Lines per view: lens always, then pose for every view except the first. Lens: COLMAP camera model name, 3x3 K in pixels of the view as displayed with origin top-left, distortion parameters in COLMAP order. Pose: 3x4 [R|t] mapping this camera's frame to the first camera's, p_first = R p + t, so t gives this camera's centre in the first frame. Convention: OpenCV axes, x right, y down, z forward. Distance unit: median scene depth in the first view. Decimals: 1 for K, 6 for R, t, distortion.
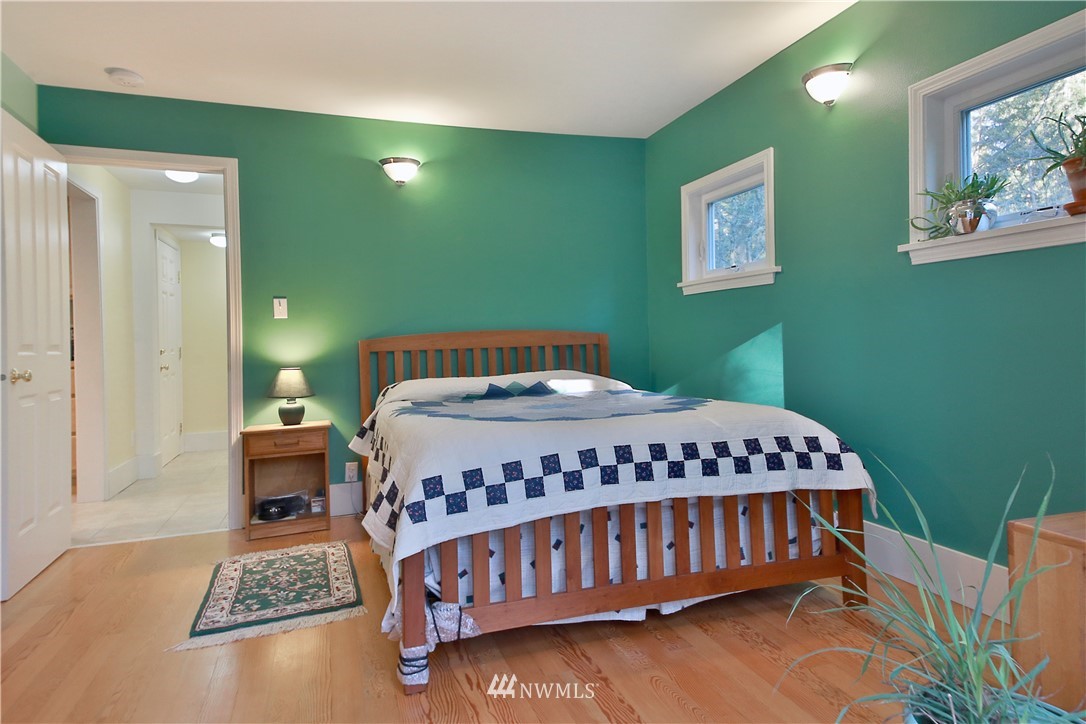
lens RADIAL K [[623.3, 0, 542.3], [0, 623.3, 346.7], [0, 0, 1]] dist [0.004896, 0.000962]
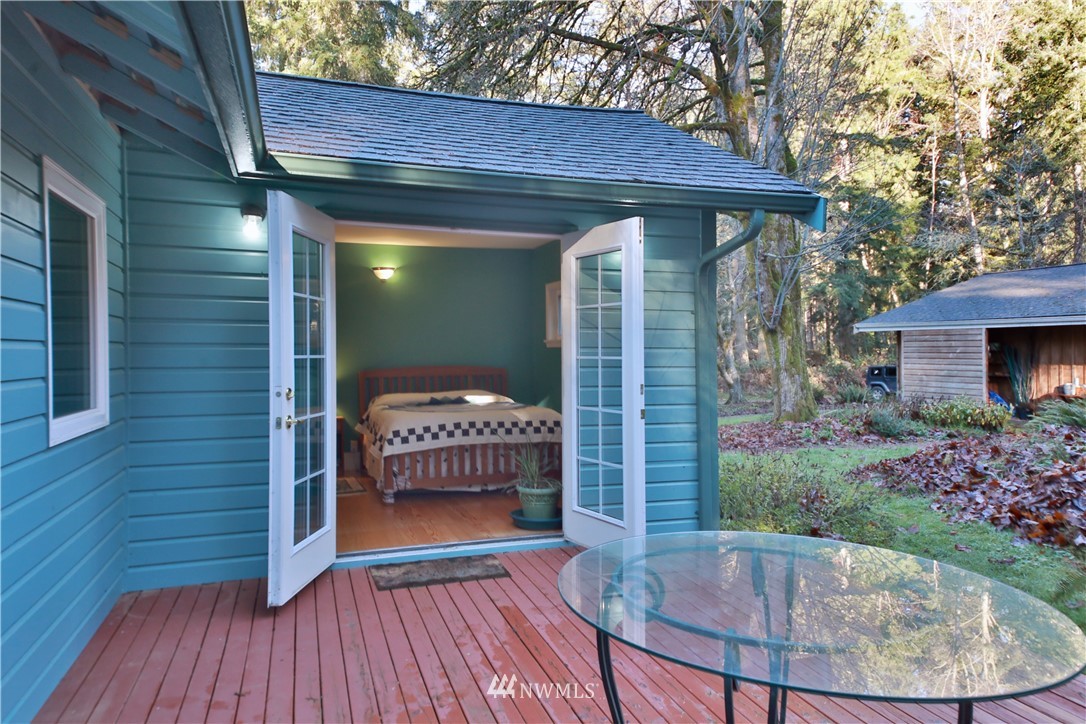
lens RADIAL K [[752.5, 0, 543.0], [0, 752.5, 362.0], [0, 0, 1]] dist [0.002903, 0.001709]
pose [[0.999873, 0.015698, -0.002899, 0.430123], [-0.015673, 0.999841, 0.008476, -0.115683], [0.003032, -0.008429, 0.999960, -2.089636]]
